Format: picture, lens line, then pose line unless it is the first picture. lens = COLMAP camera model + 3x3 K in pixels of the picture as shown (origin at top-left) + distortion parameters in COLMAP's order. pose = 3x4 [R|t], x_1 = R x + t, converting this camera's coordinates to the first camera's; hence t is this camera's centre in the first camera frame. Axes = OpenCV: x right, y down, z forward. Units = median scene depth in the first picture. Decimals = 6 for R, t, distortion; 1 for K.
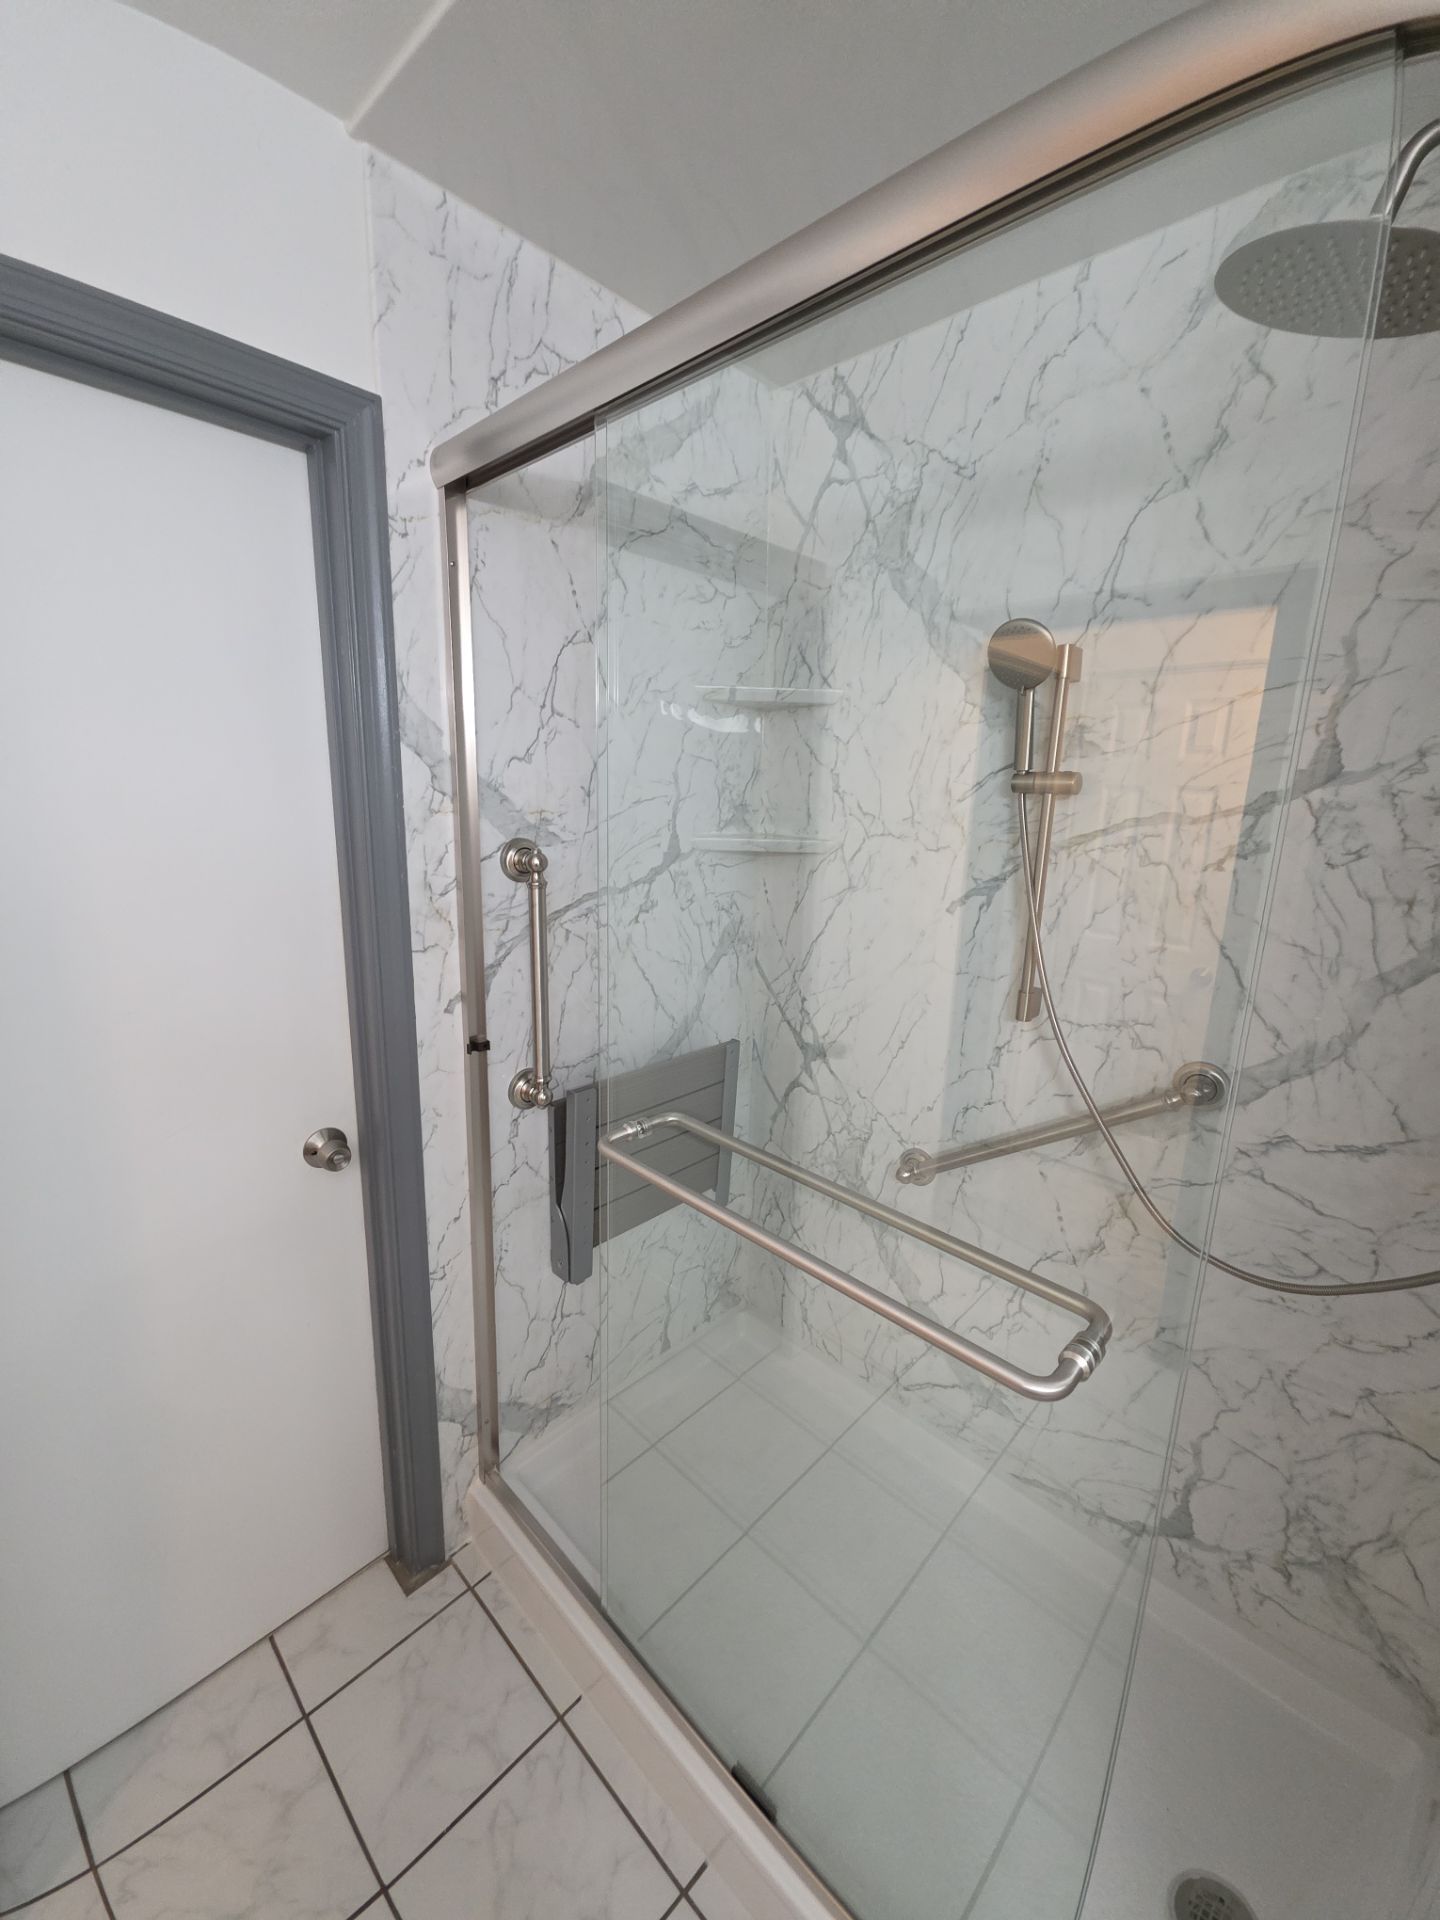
lens RADIAL K [[759.9, 0, 718.4], [0, 759.9, 950.0], [0, 0, 1]] dist [0.012928, -0.008099]
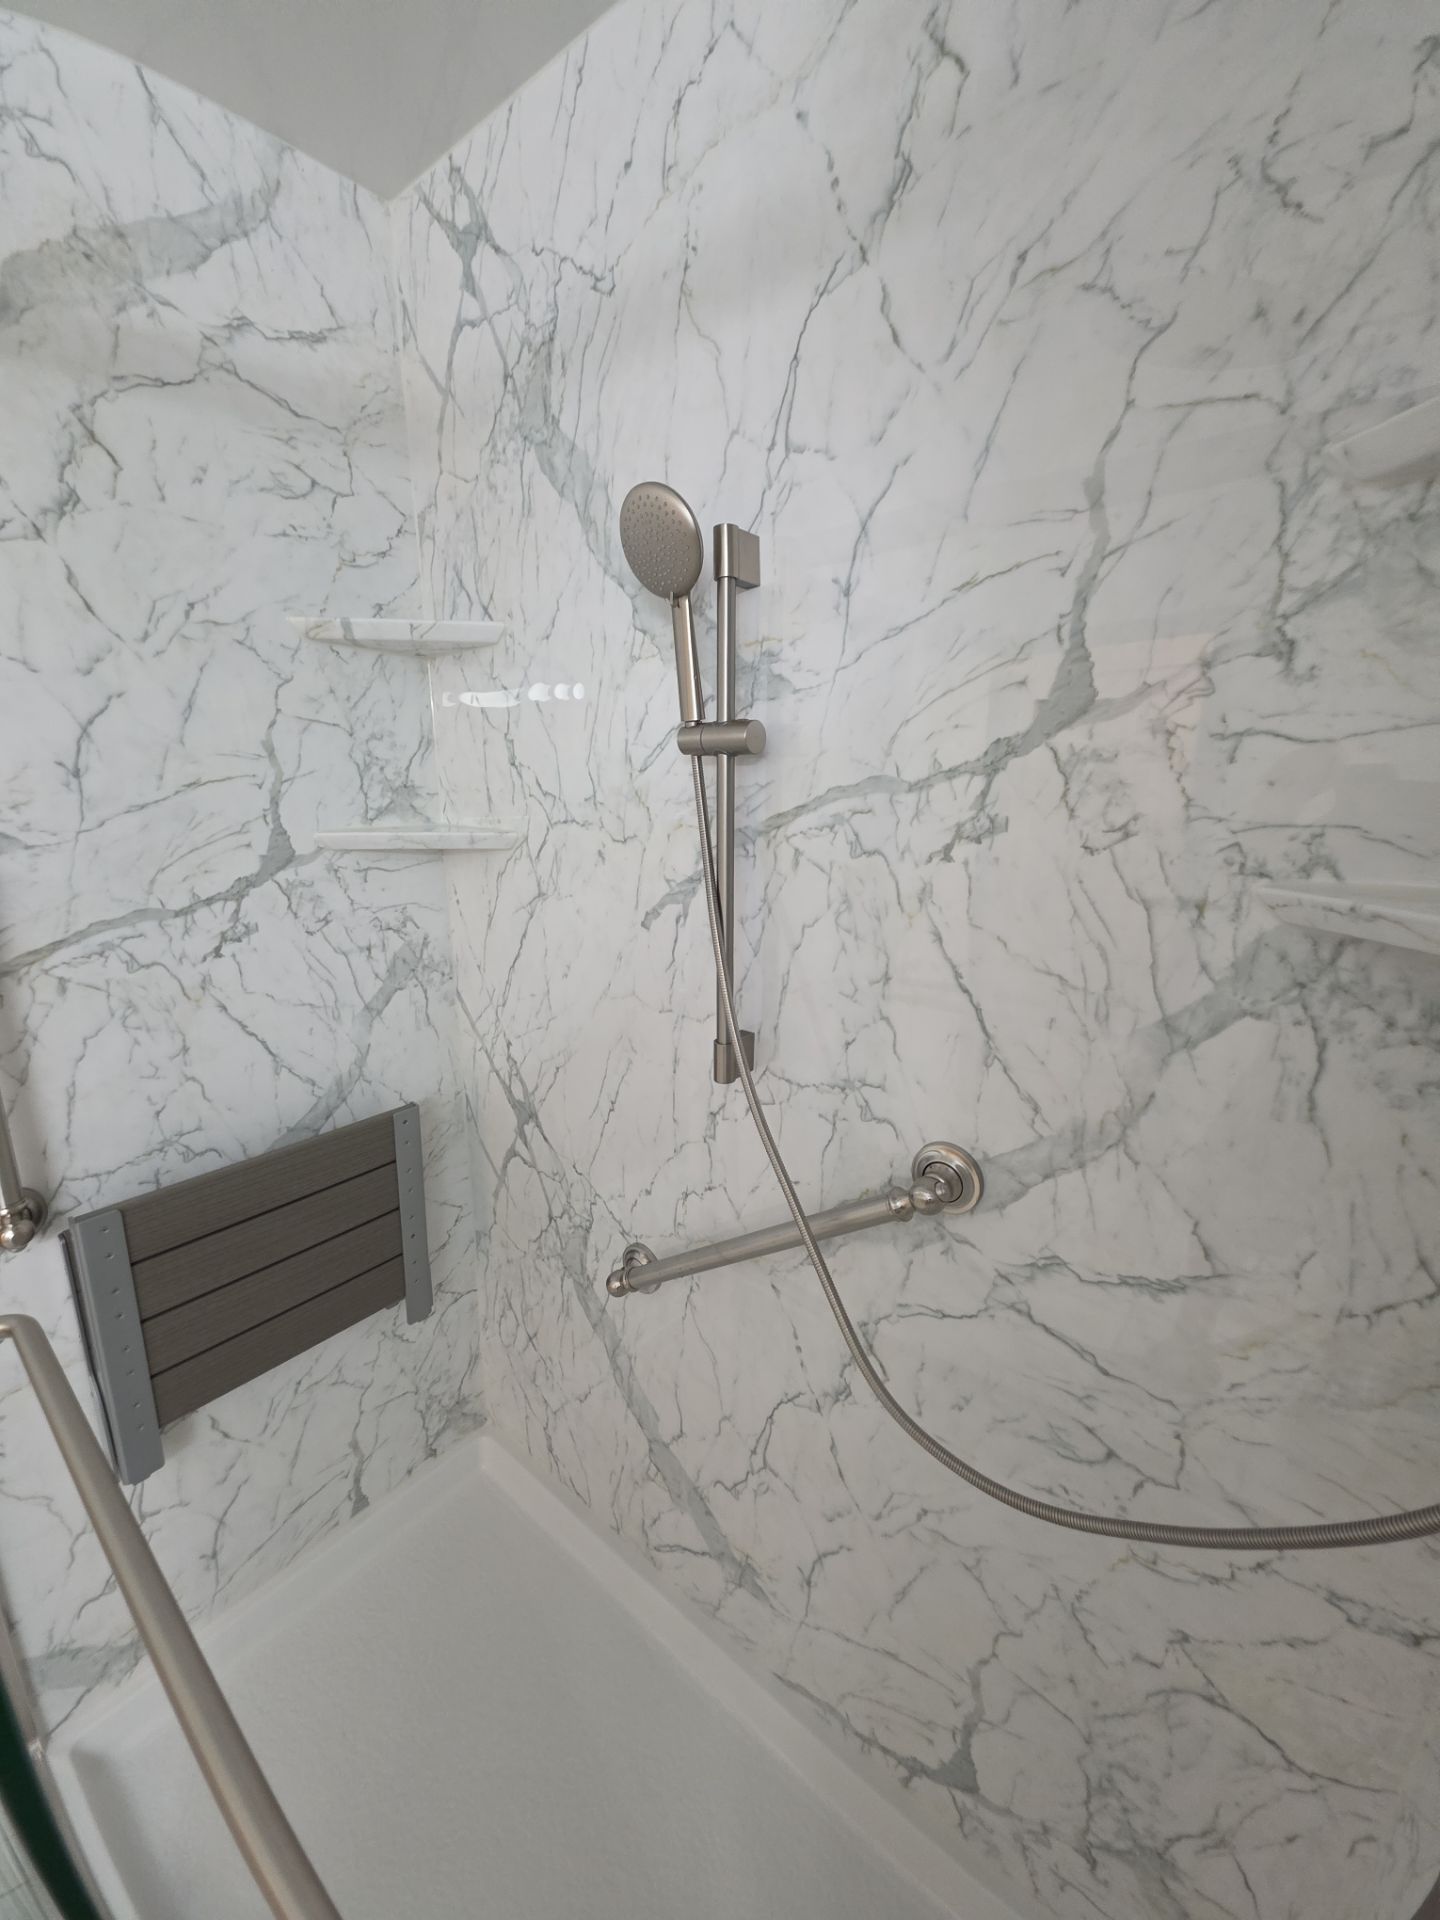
lens RADIAL K [[759.9, 0, 719.6], [0, 759.9, 950.0], [0, 0, 1]] dist [0.012928, -0.008099]
pose [[0.996775, -0.041779, 0.068511, 0.370281], [0.040891, 0.999061, 0.014317, -0.040281], [-0.069045, -0.011470, 0.997548, 0.318429]]
